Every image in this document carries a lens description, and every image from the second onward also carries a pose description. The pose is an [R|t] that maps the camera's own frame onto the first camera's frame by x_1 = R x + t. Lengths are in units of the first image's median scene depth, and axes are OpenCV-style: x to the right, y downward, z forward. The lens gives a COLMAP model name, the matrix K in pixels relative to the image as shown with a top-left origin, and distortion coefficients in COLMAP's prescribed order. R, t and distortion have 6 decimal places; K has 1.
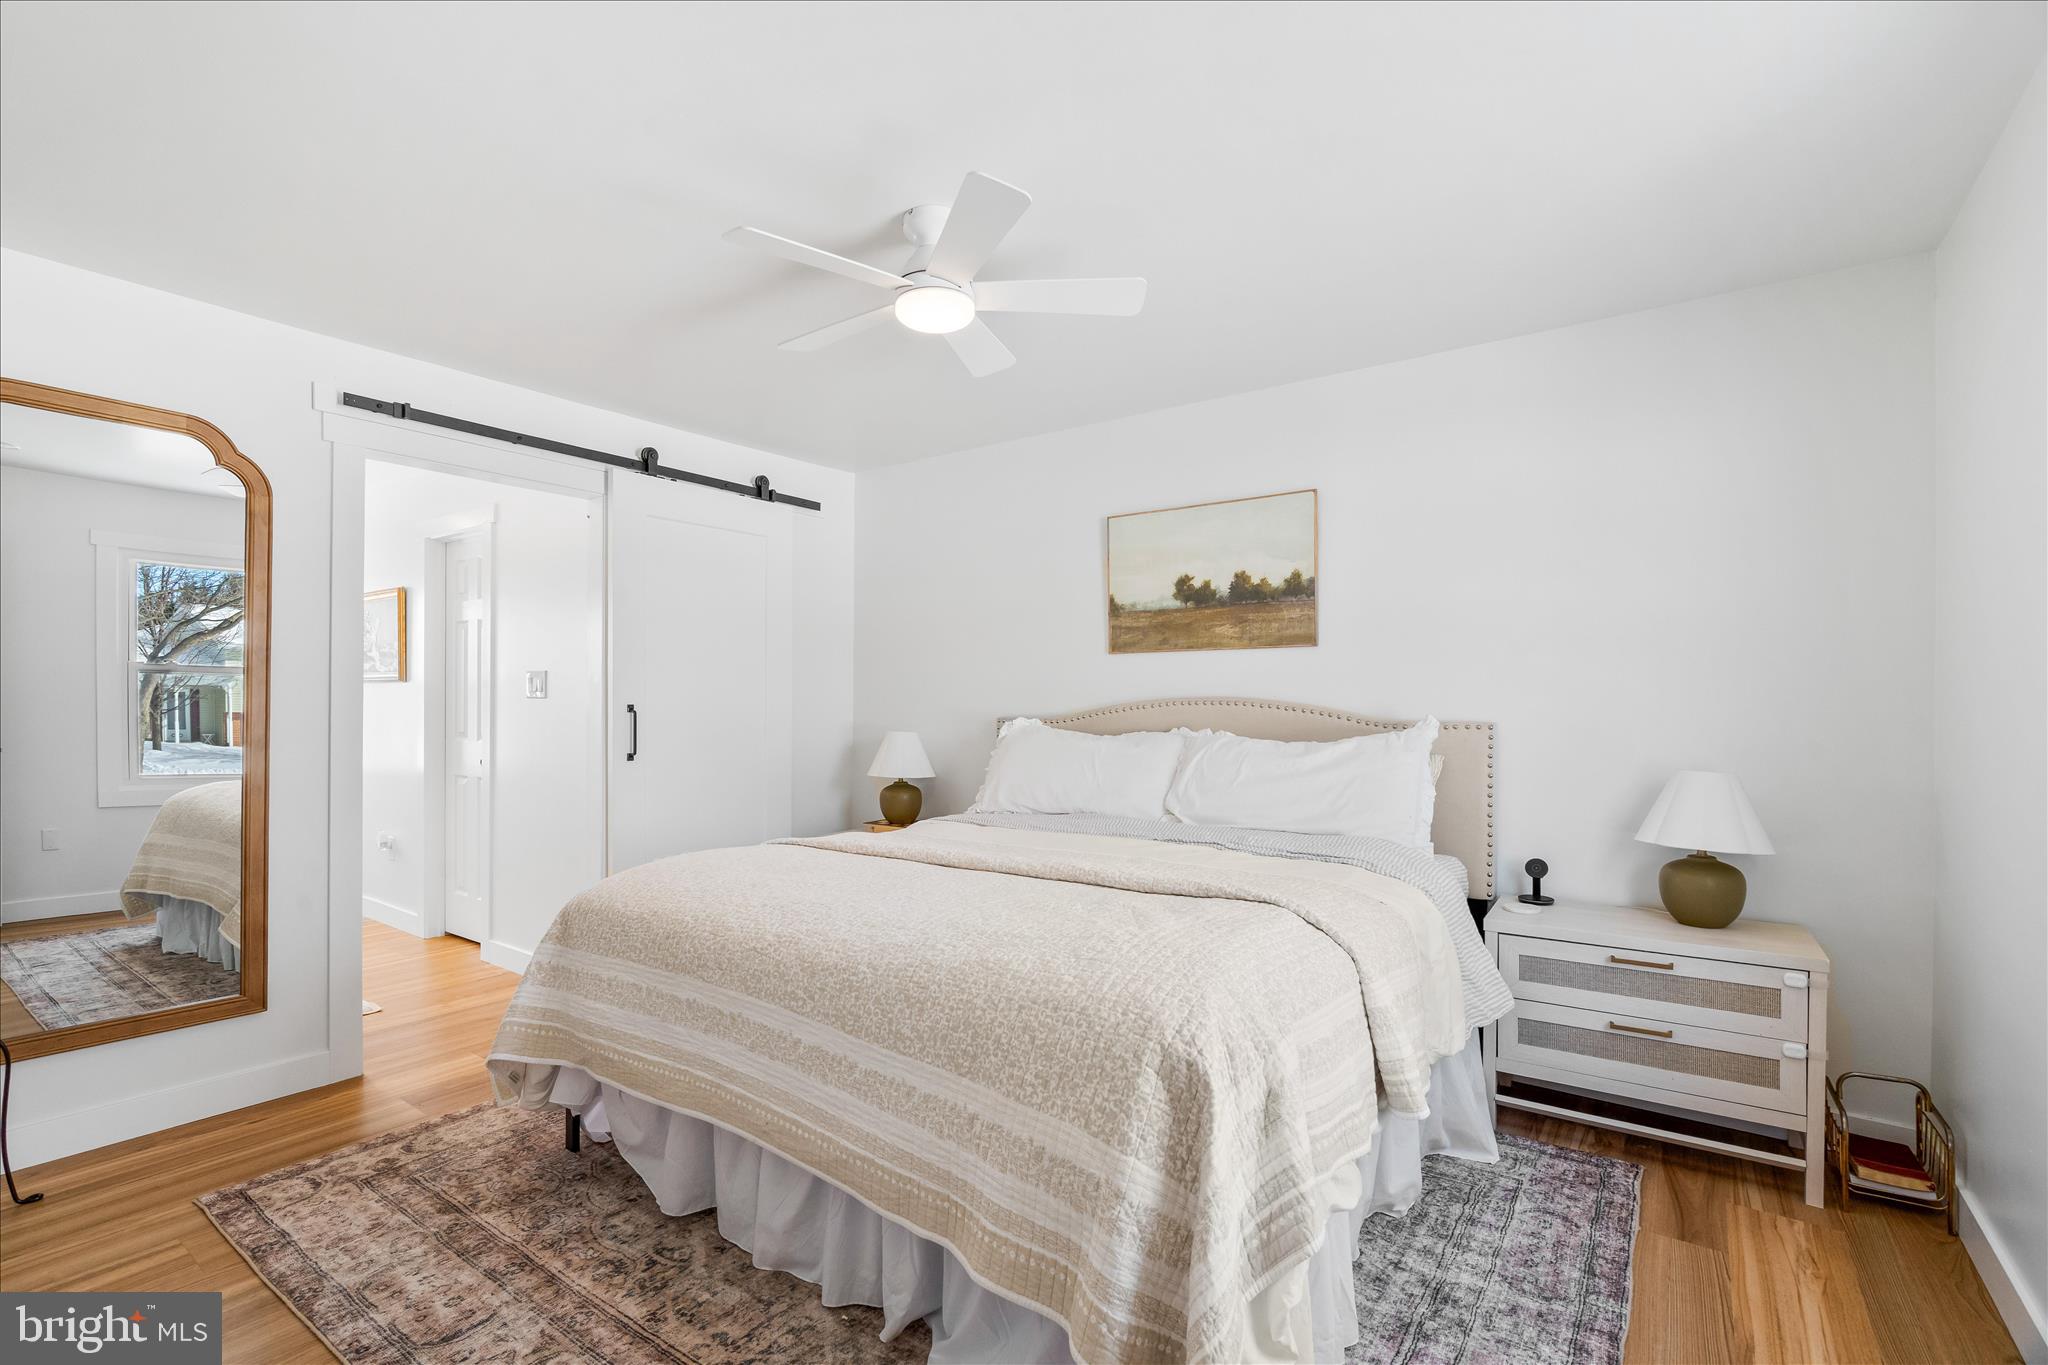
lens RADIAL K [[924.8, 0, 1021.1], [0, 924.8, 704.3], [0, 0, 1]] dist [0.001761, 0.000000]
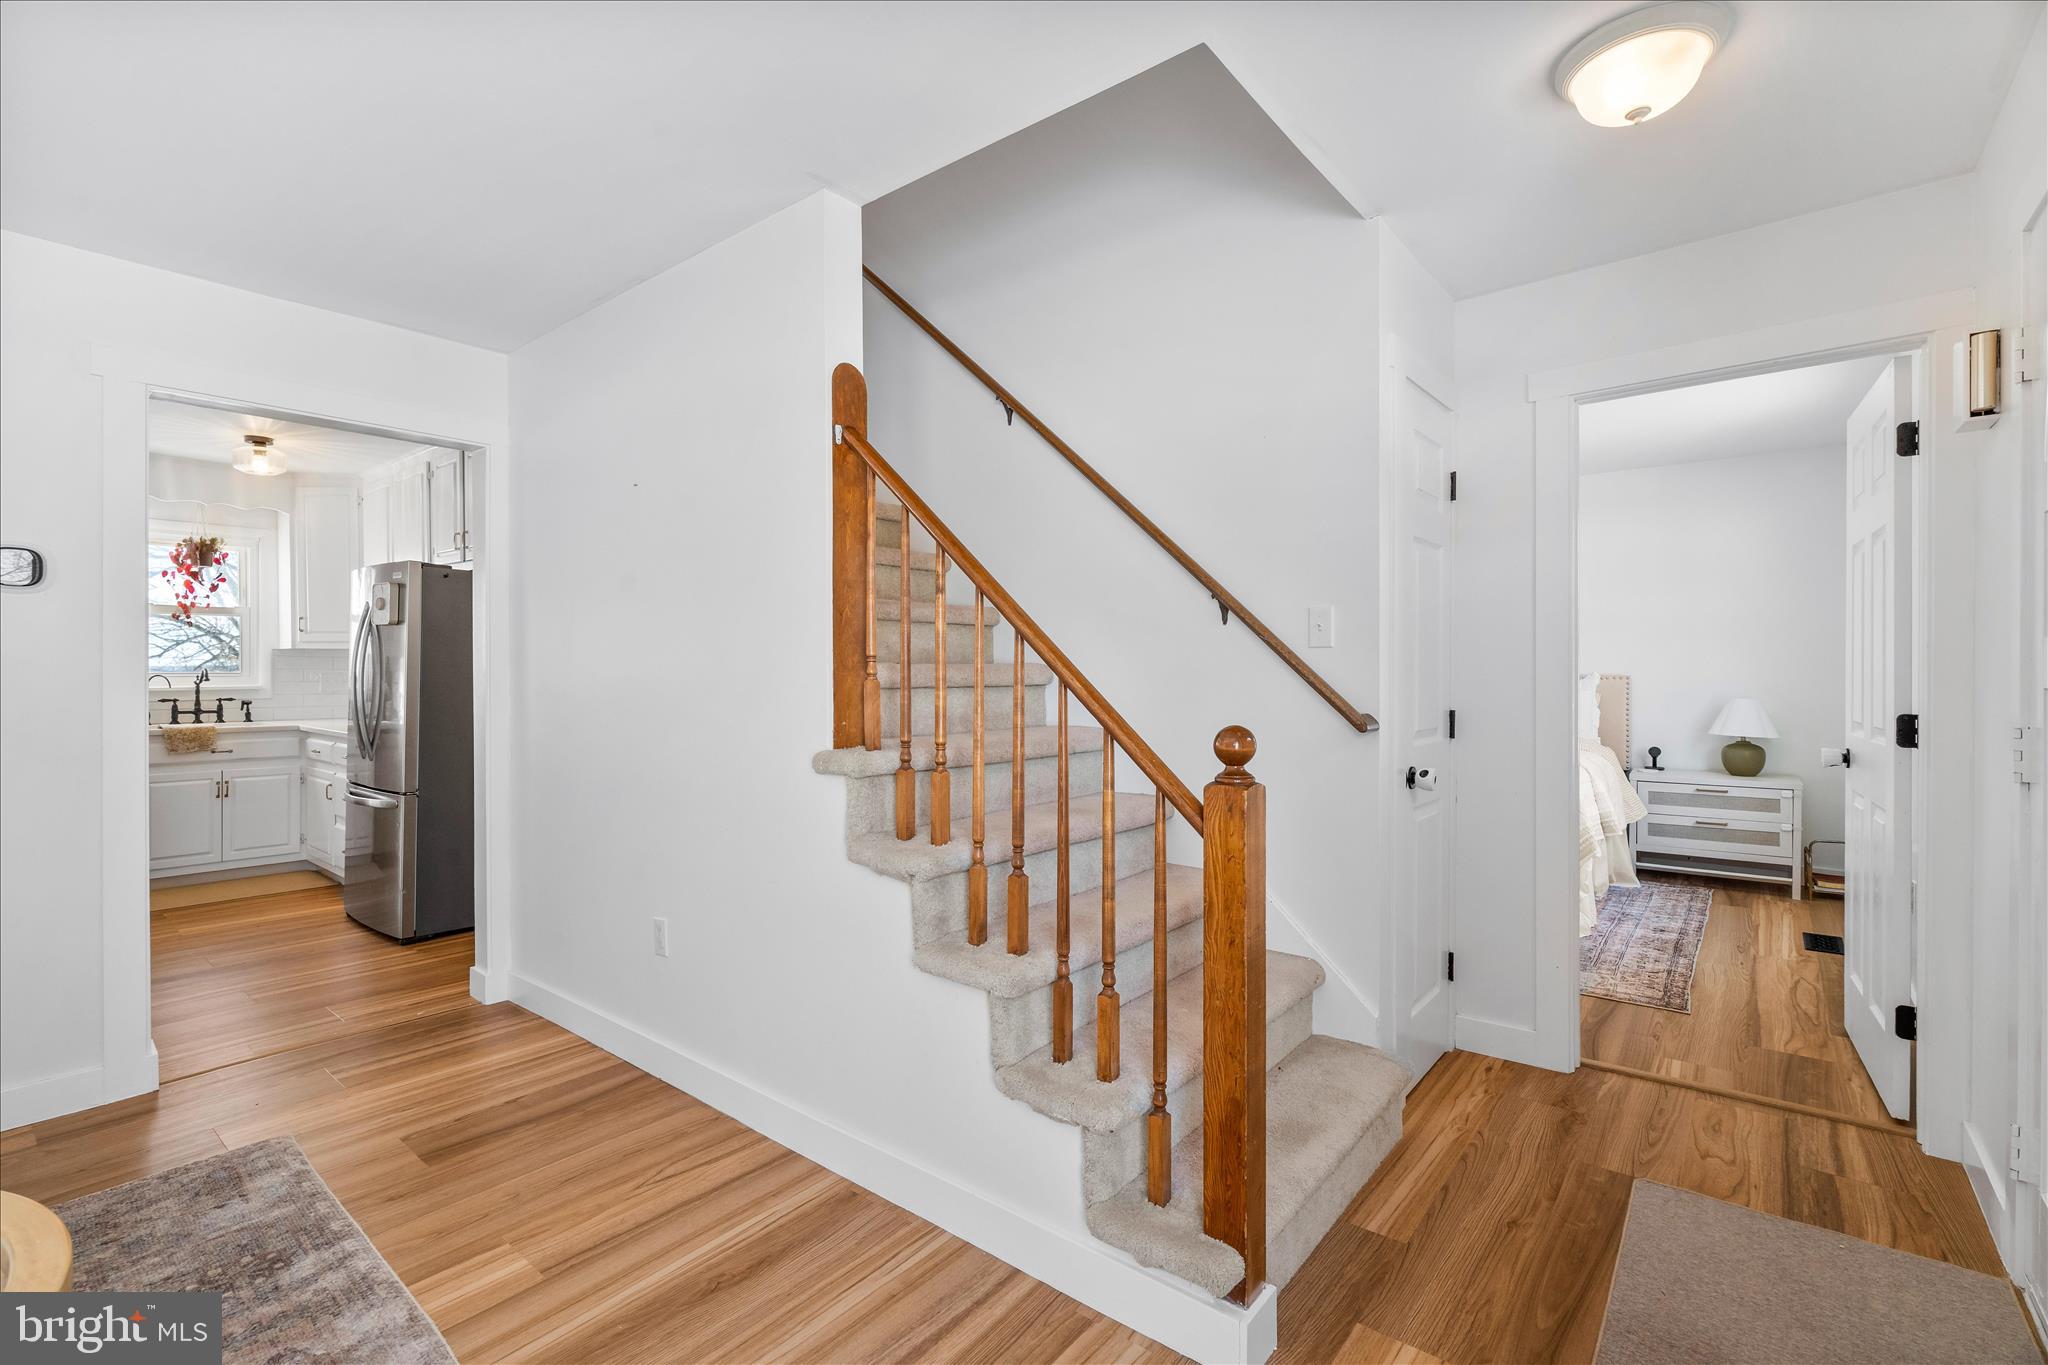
lens RADIAL K [[924.8, 0, 1026.3], [0, 924.8, 670.4], [0, 0, 1]] dist [0.001761, 0.000000]
pose [[0.999281, -0.000140, -0.037926, -0.776779], [0.000098, 0.999999, -0.001084, 0.013857], [0.037926, 0.001080, 0.999280, -1.116369]]
